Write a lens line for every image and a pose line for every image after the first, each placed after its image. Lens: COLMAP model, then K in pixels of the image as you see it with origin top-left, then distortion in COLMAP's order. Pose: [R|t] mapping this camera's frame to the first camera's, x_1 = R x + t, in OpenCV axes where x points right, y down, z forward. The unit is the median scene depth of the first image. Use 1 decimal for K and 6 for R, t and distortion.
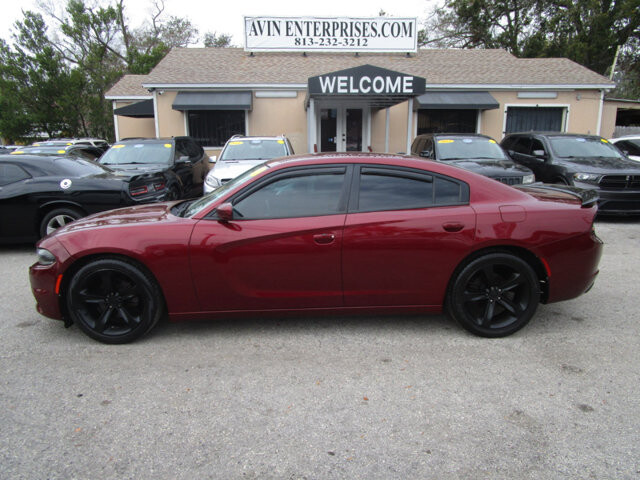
lens RADIAL K [[459.4, 0, 315.2], [0, 459.4, 244.6], [0, 0, 1]] dist [-0.016203, 0.005369]
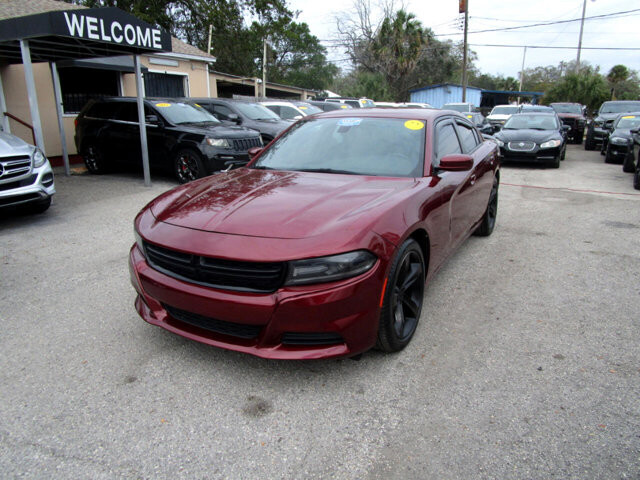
lens RADIAL K [[459.4, 0, 316.6], [0, 459.4, 243.4], [0, 0, 1]] dist [-0.016203, 0.005369]
pose [[0.499176, -0.235609, 0.833853, -0.482144], [0.186656, 0.968969, 0.162048, -0.048240], [-0.846158, 0.074753, 0.527664, 0.293905]]
